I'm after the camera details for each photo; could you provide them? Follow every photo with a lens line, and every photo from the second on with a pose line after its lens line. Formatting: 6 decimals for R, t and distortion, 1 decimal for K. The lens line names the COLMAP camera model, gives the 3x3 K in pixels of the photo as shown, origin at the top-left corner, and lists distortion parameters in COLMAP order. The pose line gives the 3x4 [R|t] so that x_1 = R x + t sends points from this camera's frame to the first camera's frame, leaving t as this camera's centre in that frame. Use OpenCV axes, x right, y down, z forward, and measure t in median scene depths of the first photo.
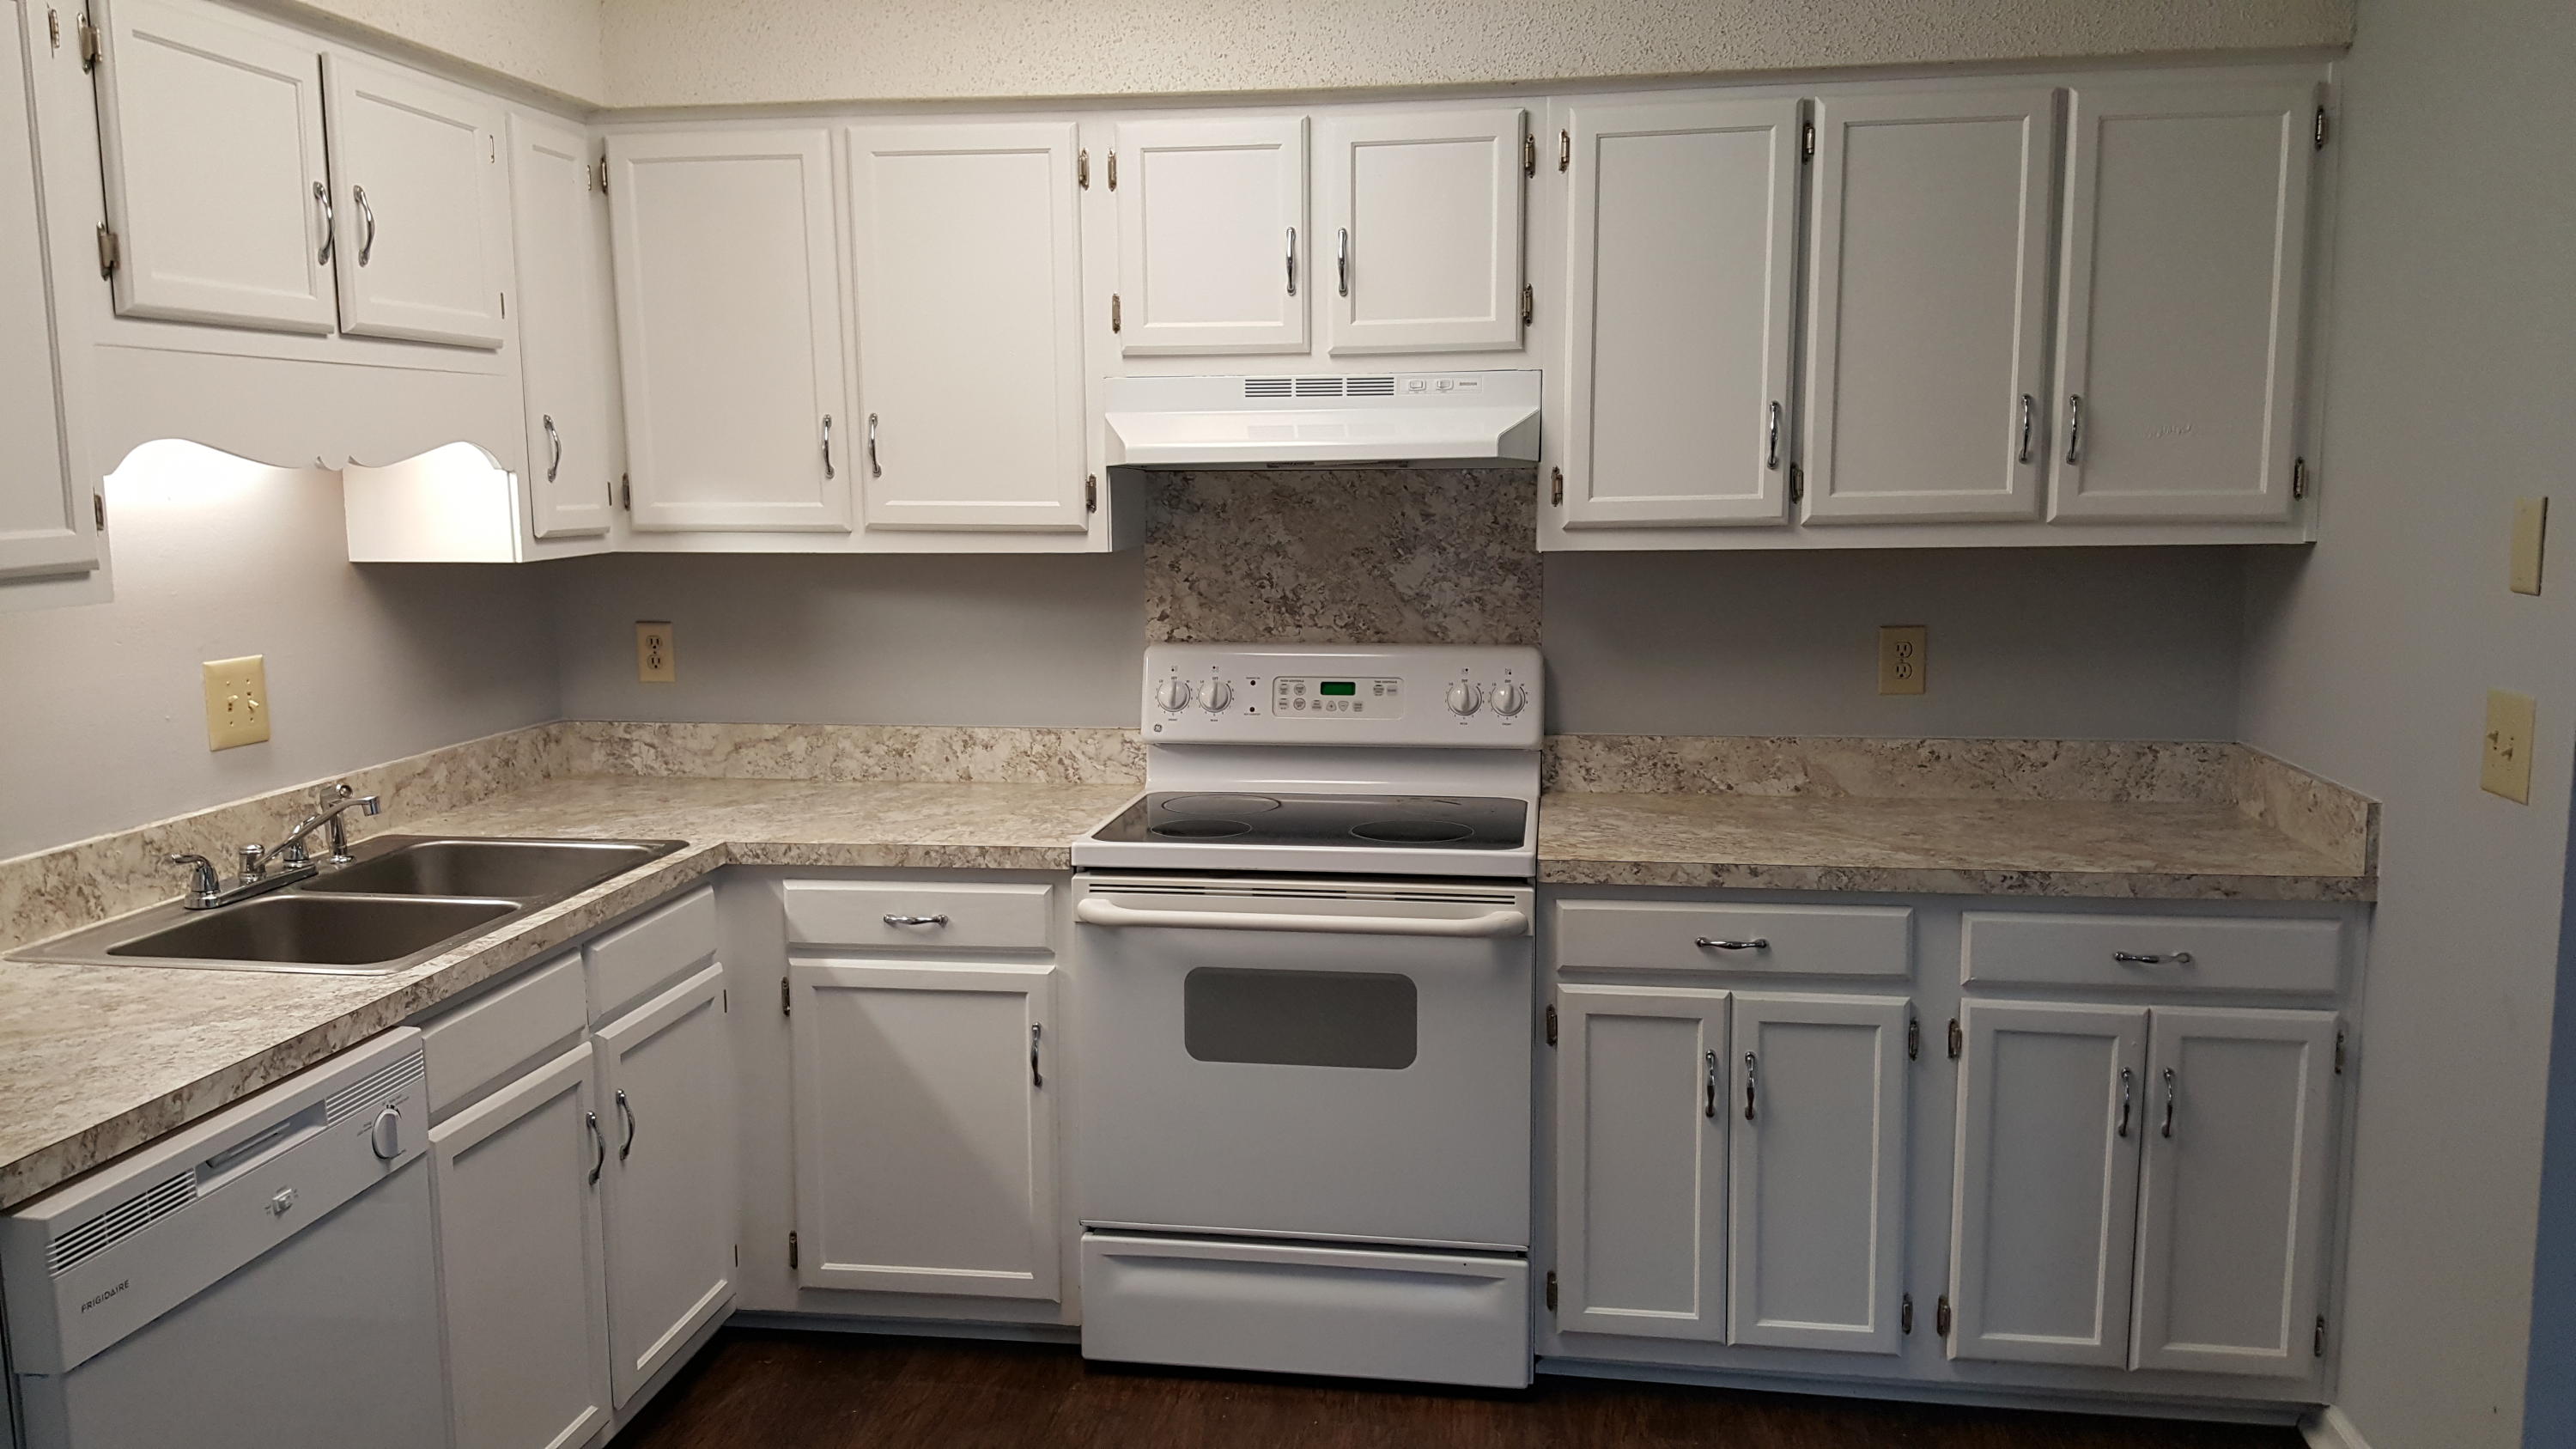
lens RADIAL K [[1907.1, 0, 1279.8], [0, 1907.1, 746.6], [0, 0, 1]] dist [0.121758, -0.166726]
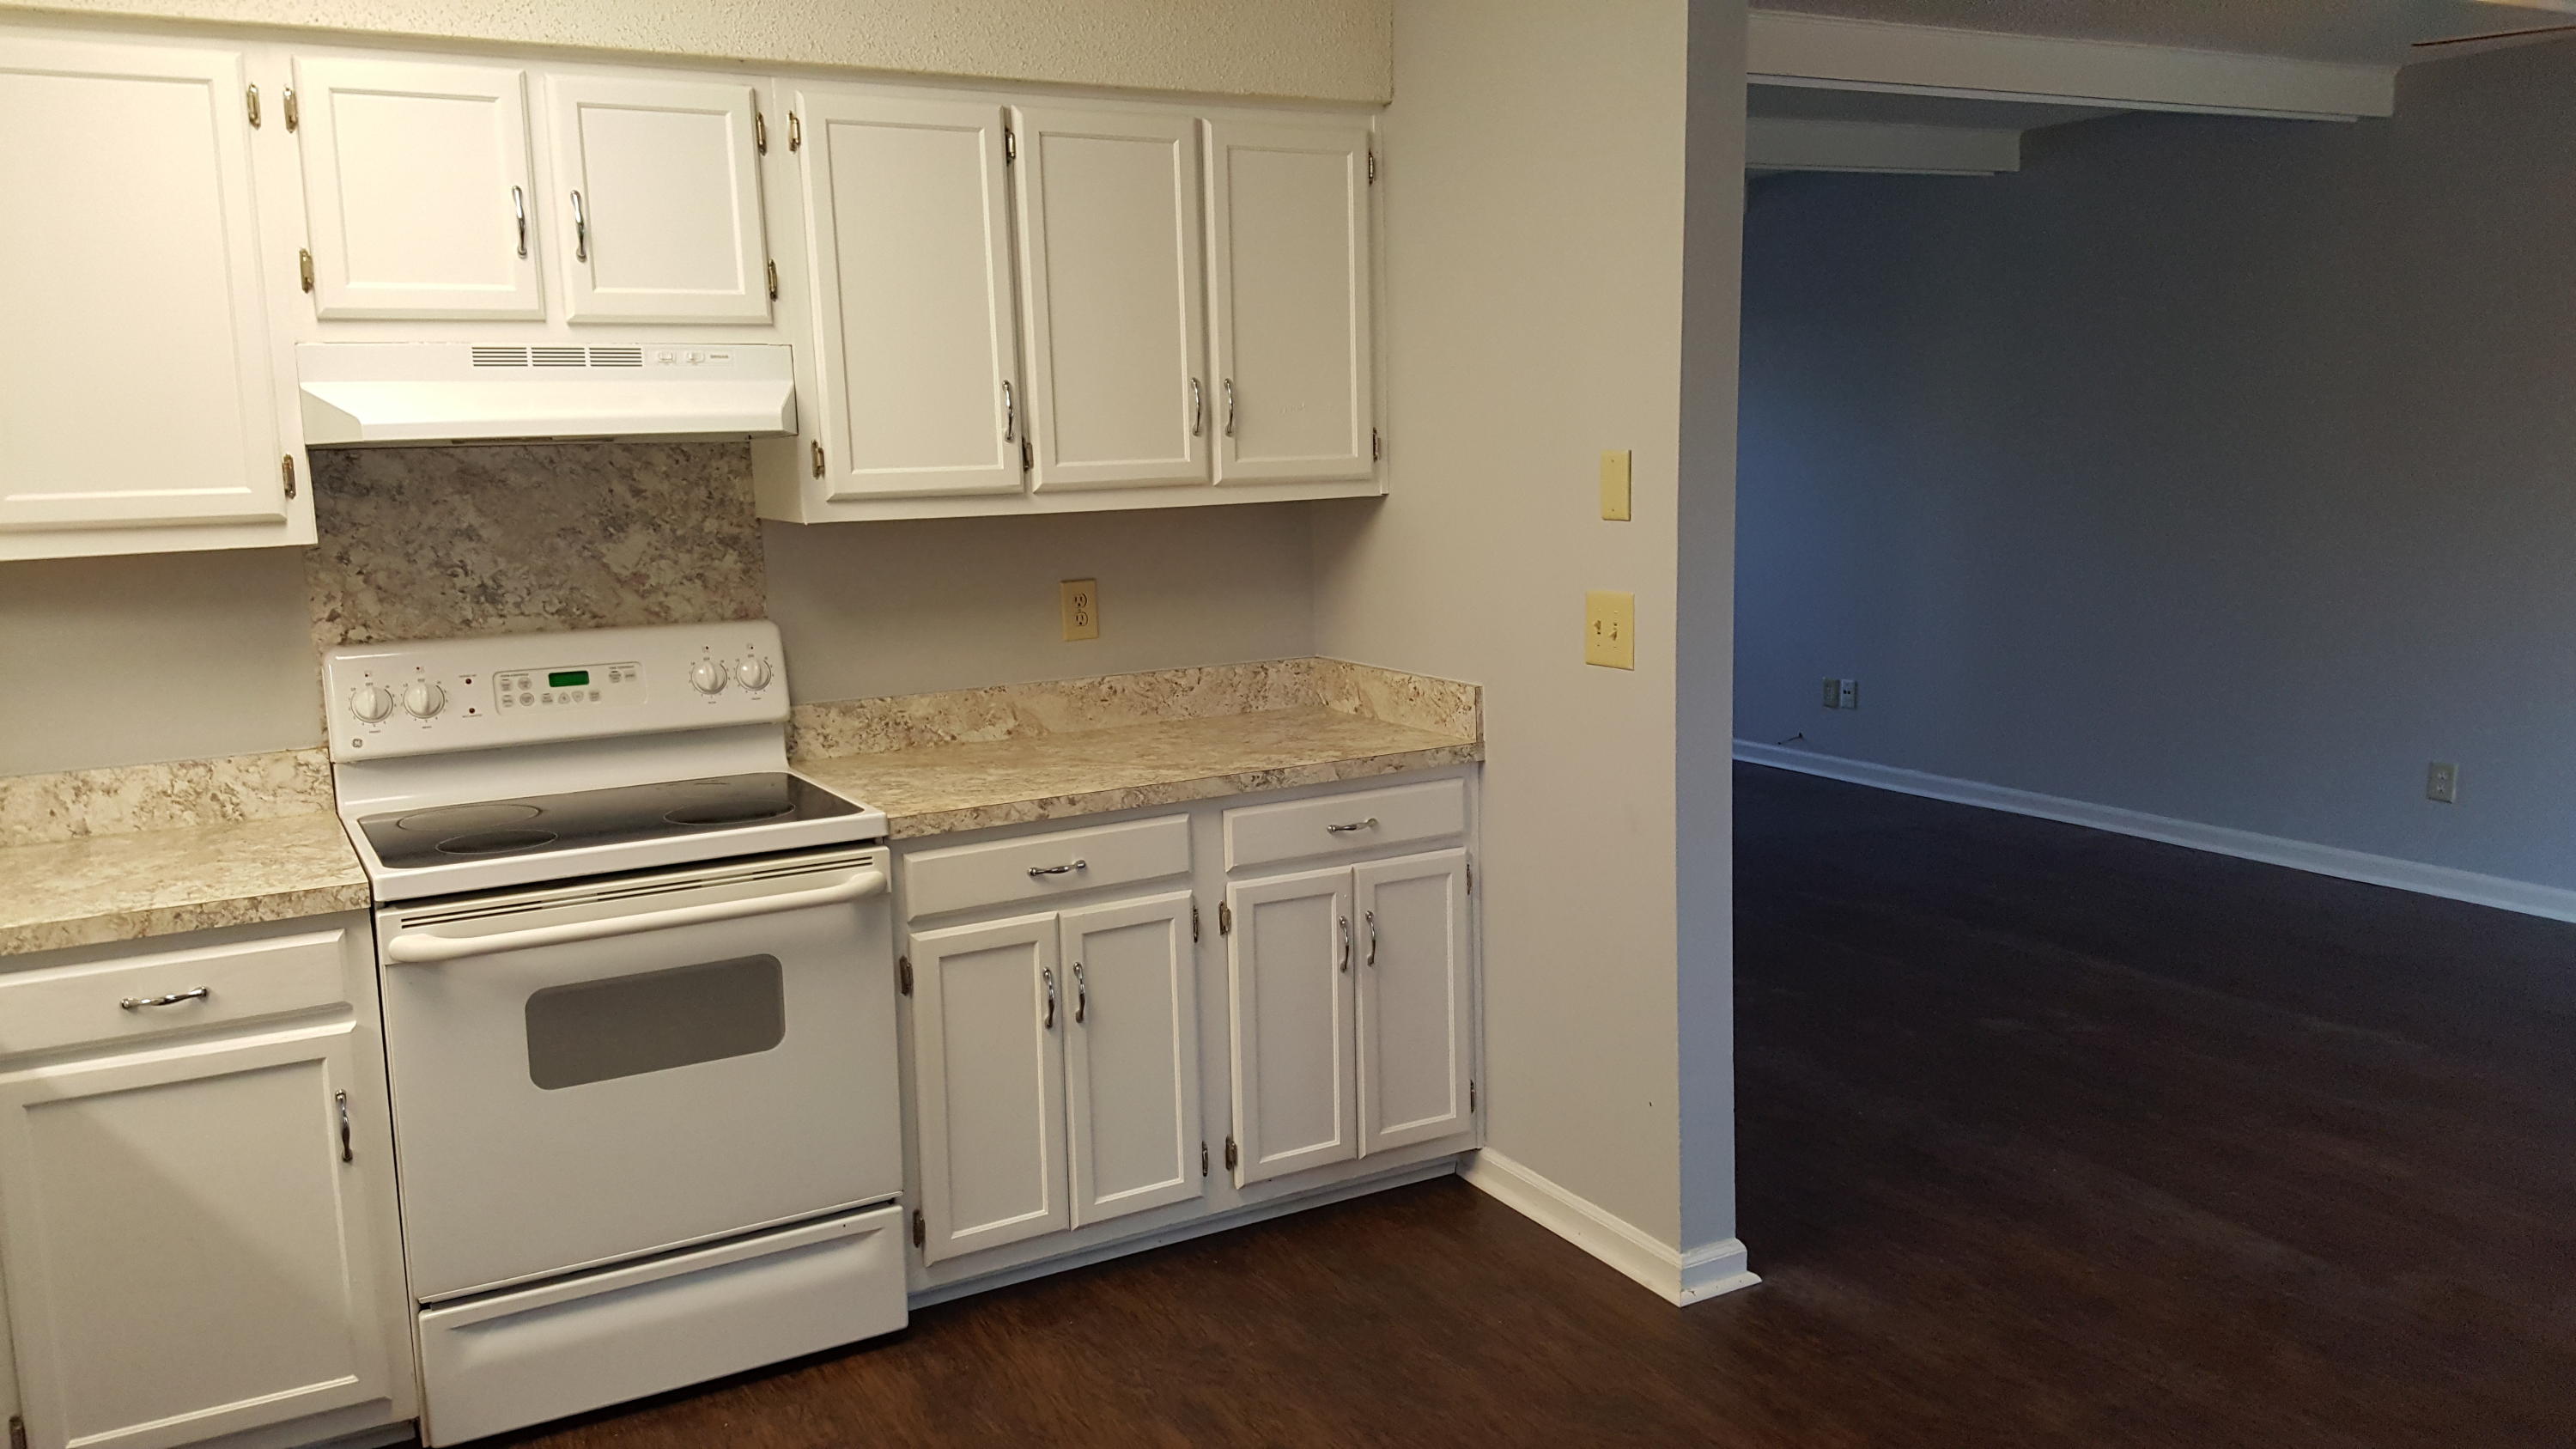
lens RADIAL K [[1907.1, 0, 1271.4], [0, 1907.1, 725.2], [0, 0, 1]] dist [0.121758, -0.166726]
pose [[0.791420, -0.106934, 0.601846, -0.306281], [0.106387, 0.993649, 0.036651, -0.006773], [-0.601943, 0.035023, 0.797771, 0.039925]]
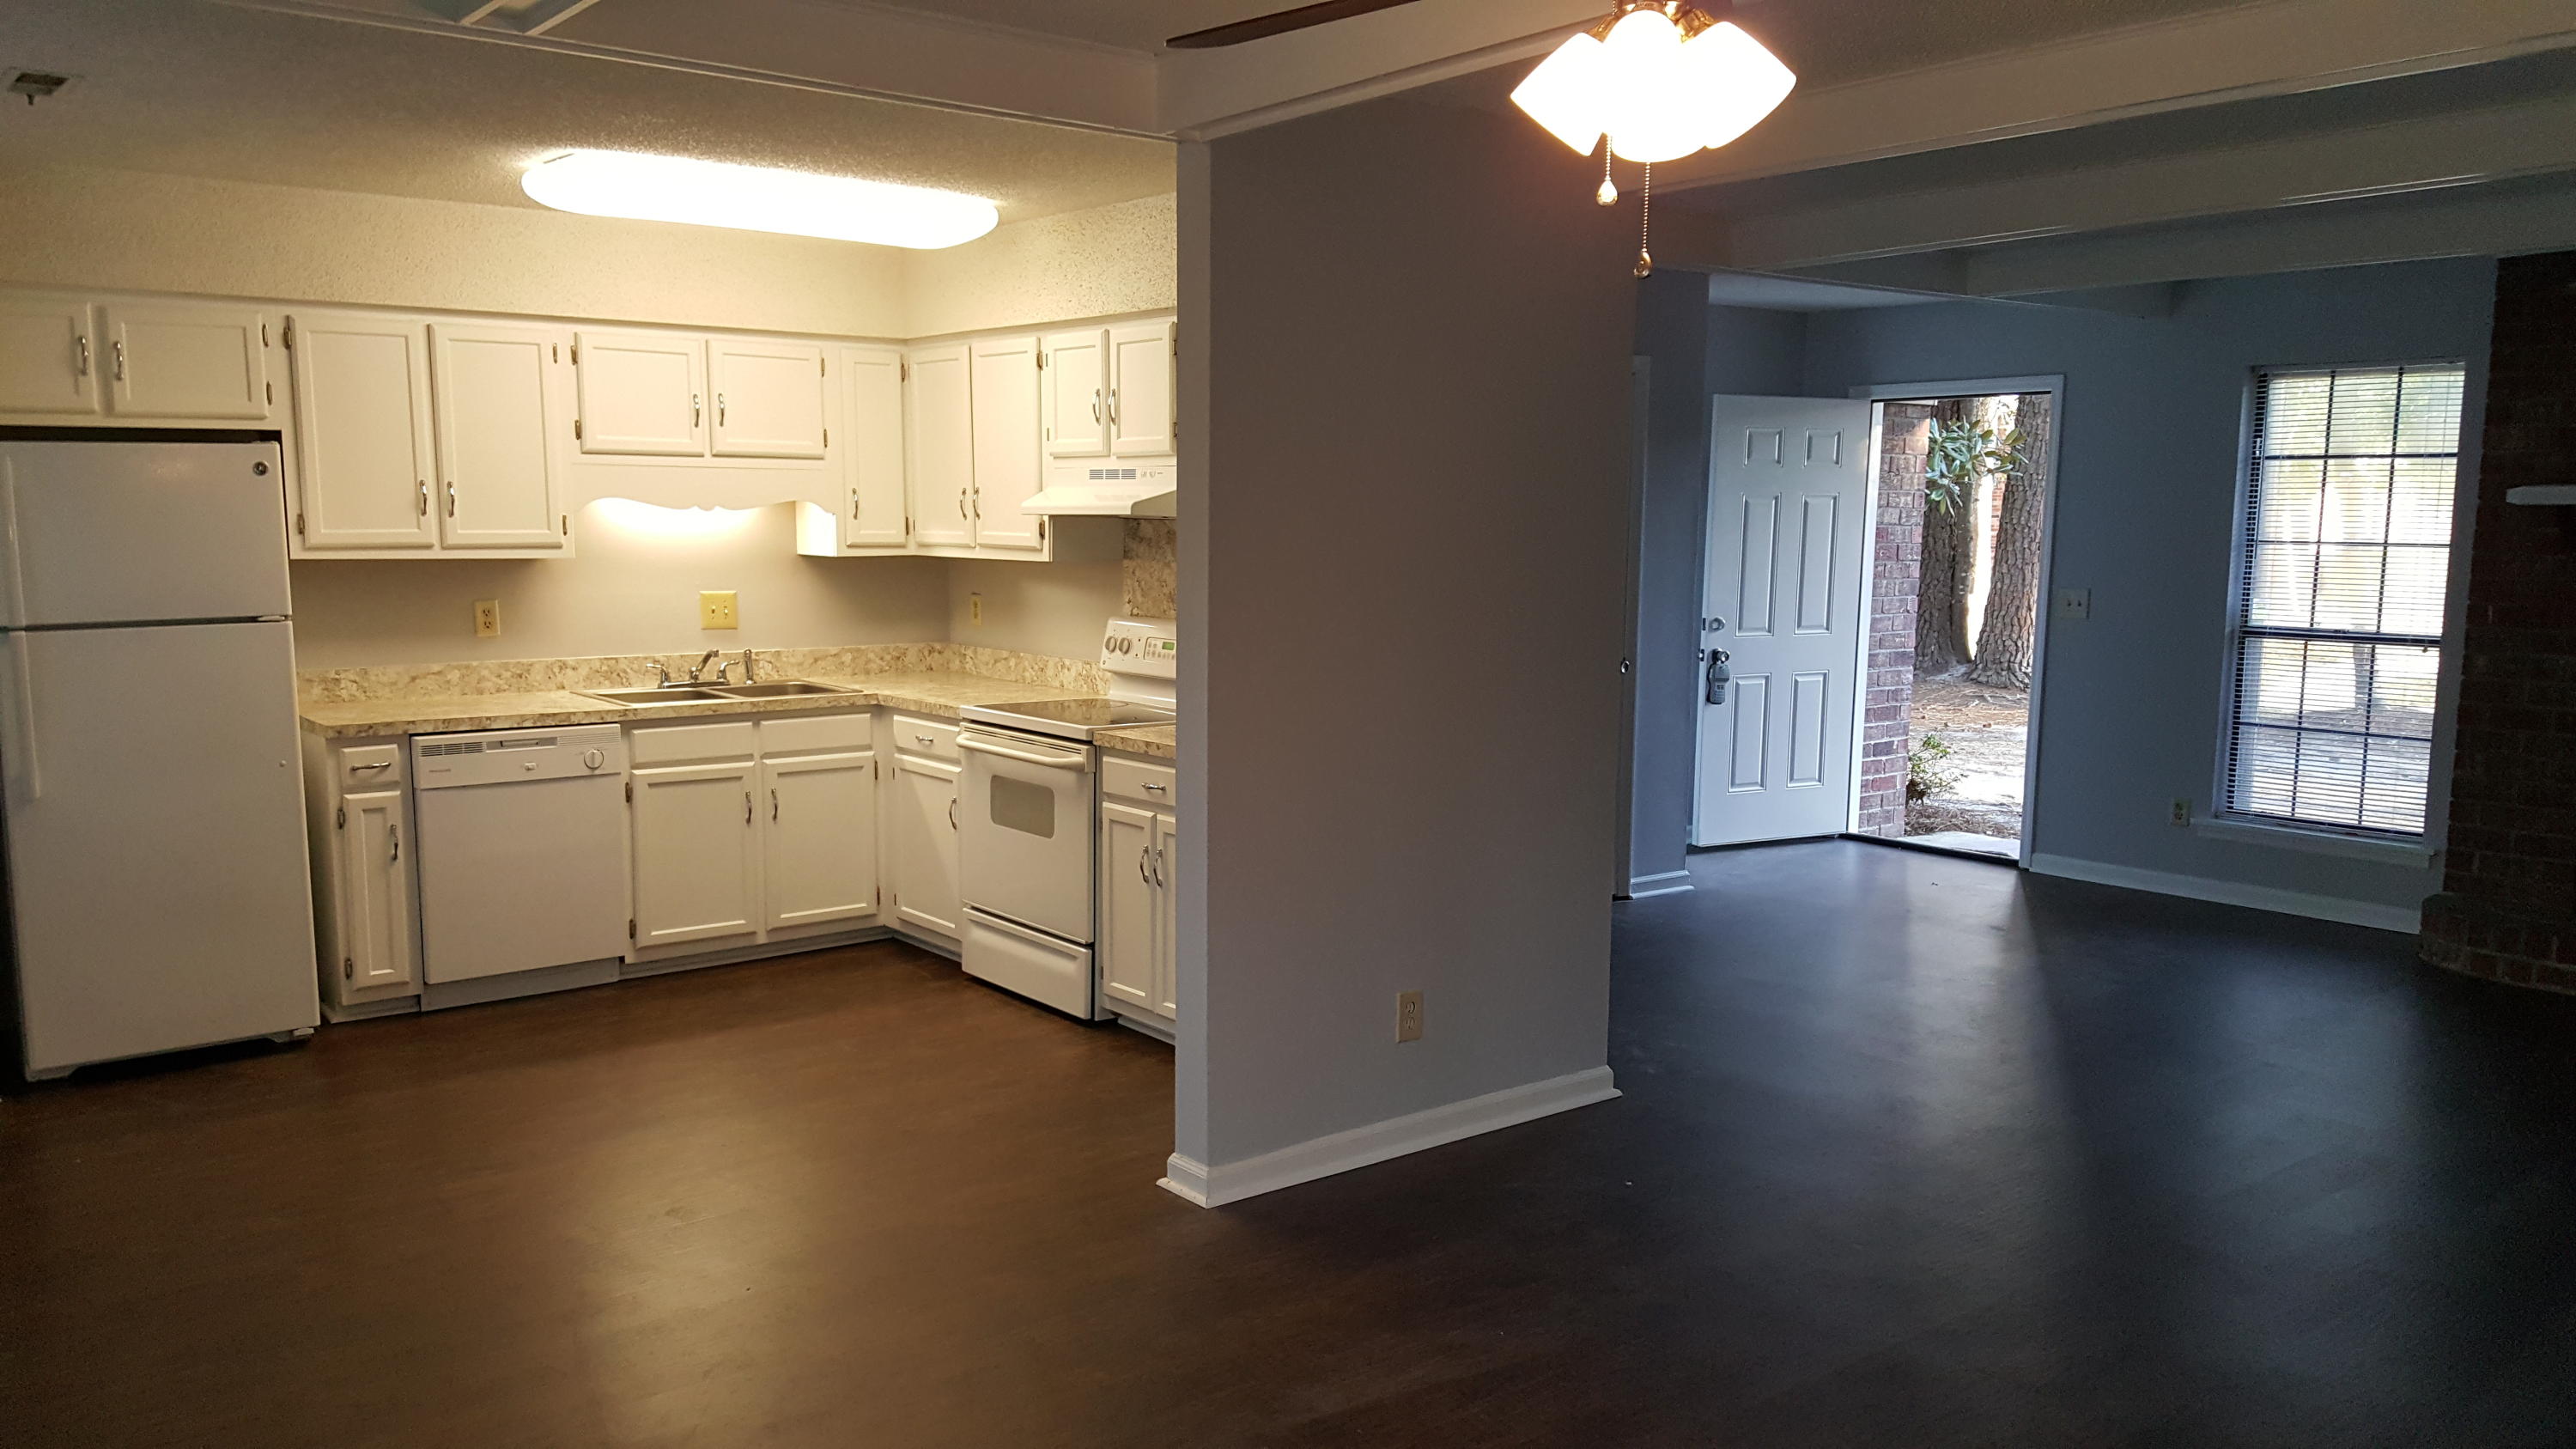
lens RADIAL K [[1907.1, 0, 1275.1], [0, 1907.1, 767.8], [0, 0, 1]] dist [0.121758, -0.166726]
pose [[0.731844, 0.106501, -0.673099, 1.449028], [-0.112376, 0.993051, 0.034942, 0.009141], [0.672143, 0.050069, 0.738726, -0.237540]]
